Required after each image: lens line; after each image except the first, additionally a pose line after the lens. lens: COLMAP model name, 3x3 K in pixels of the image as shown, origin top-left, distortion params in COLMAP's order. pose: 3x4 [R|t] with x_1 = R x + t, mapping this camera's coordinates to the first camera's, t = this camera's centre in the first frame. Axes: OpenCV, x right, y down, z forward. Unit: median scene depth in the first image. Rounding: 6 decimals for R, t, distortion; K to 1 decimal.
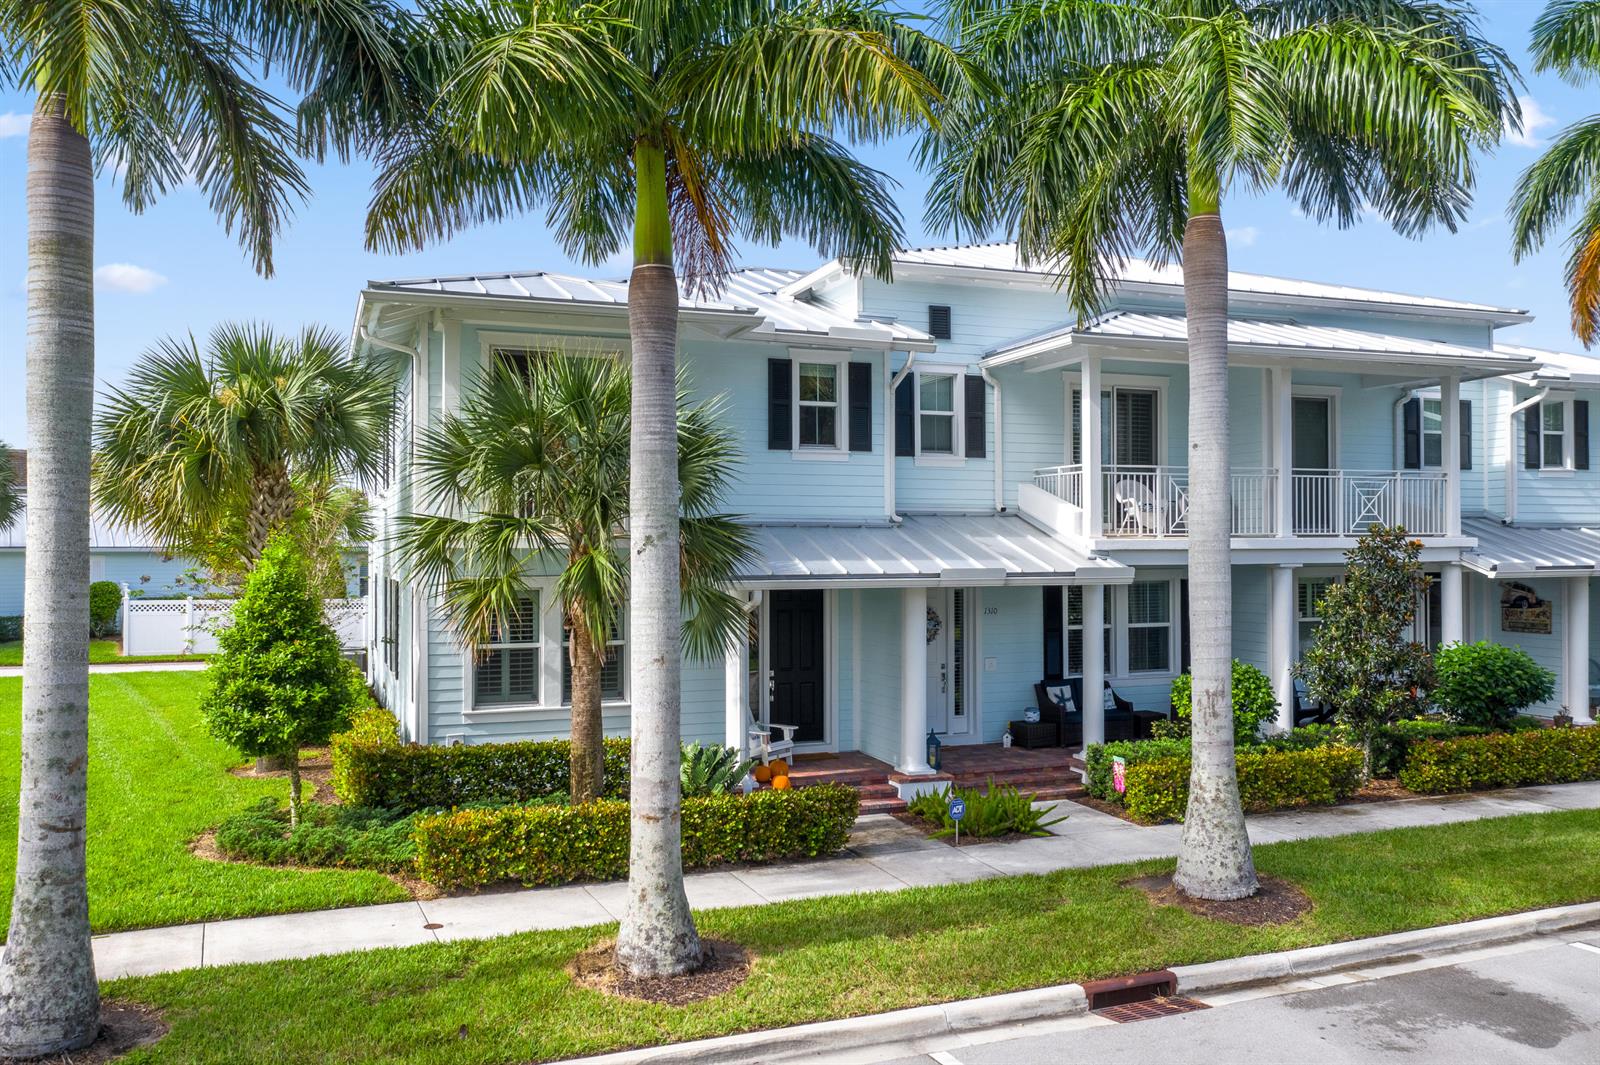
lens RADIAL K [[1281.9, 0, 800.0], [0, 1281.9, 532.5], [0, 0, 1]] dist [-0.031874, 0.000566]
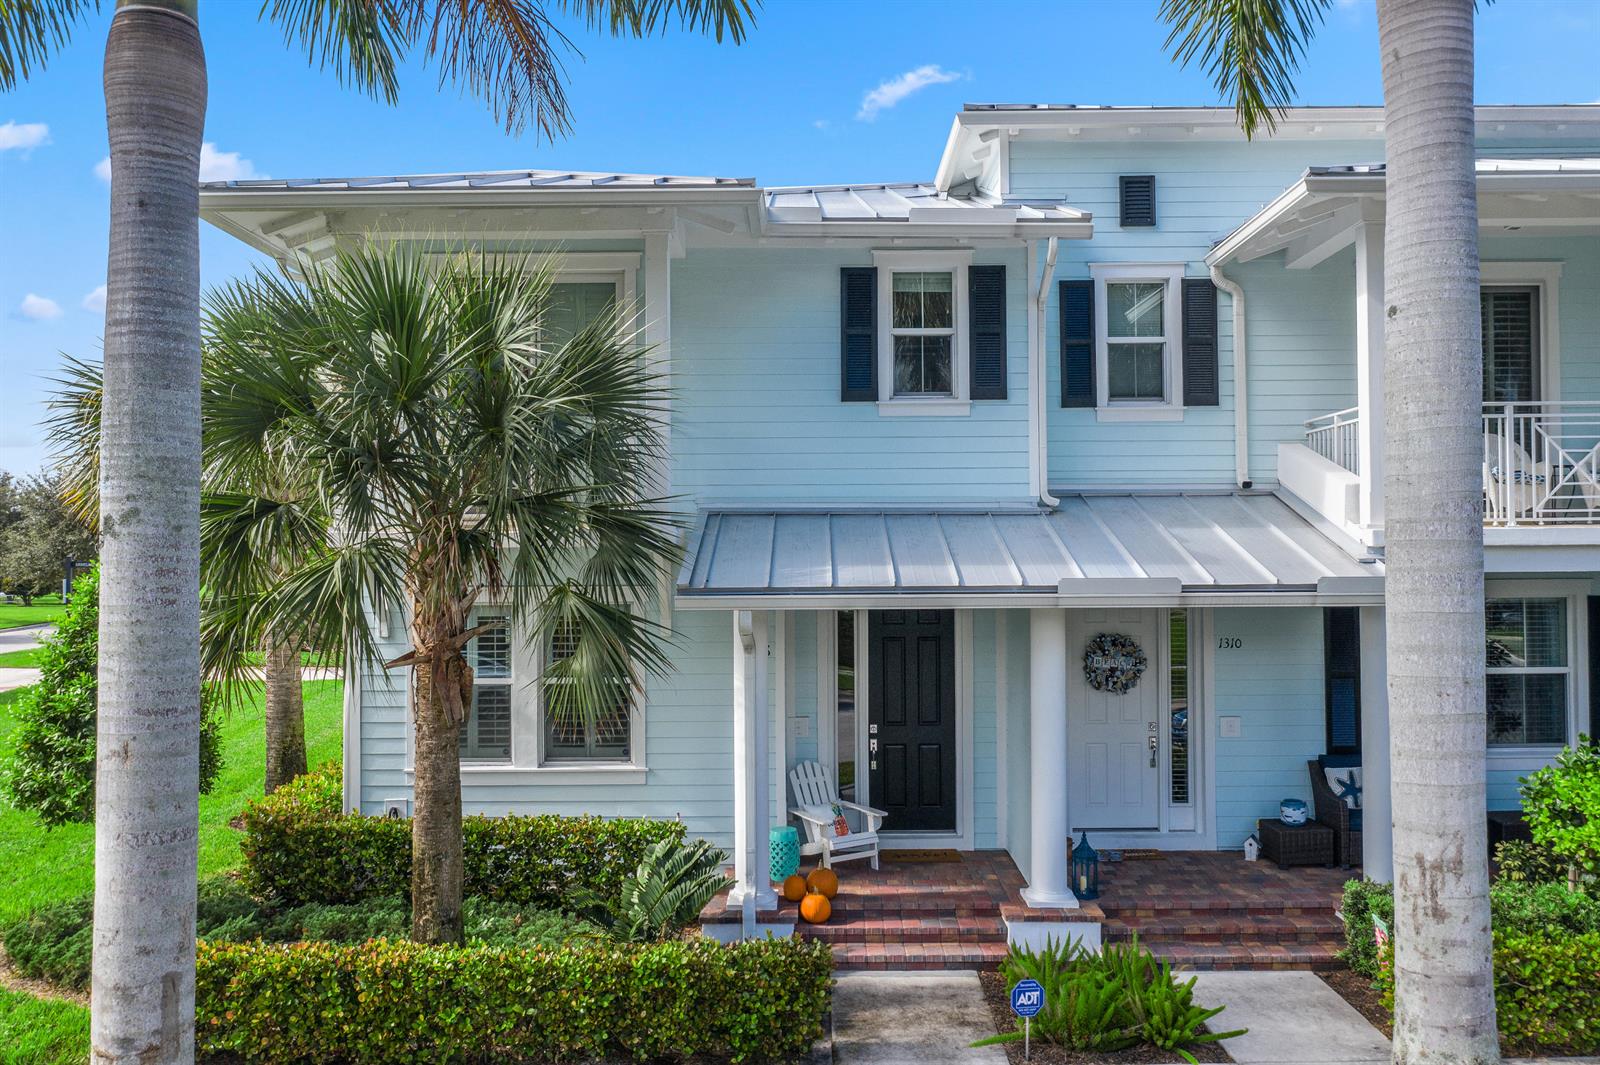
lens RADIAL K [[1268.3, 0, 800.0], [0, 1268.3, 532.5], [0, 0, 1]] dist [-0.009333, -0.010260]
pose [[0.931254, -0.009366, -0.364249, 0.193616], [0.007624, 0.999952, -0.006221, 0.008438], [0.364290, 0.003016, 0.931281, 0.355011]]
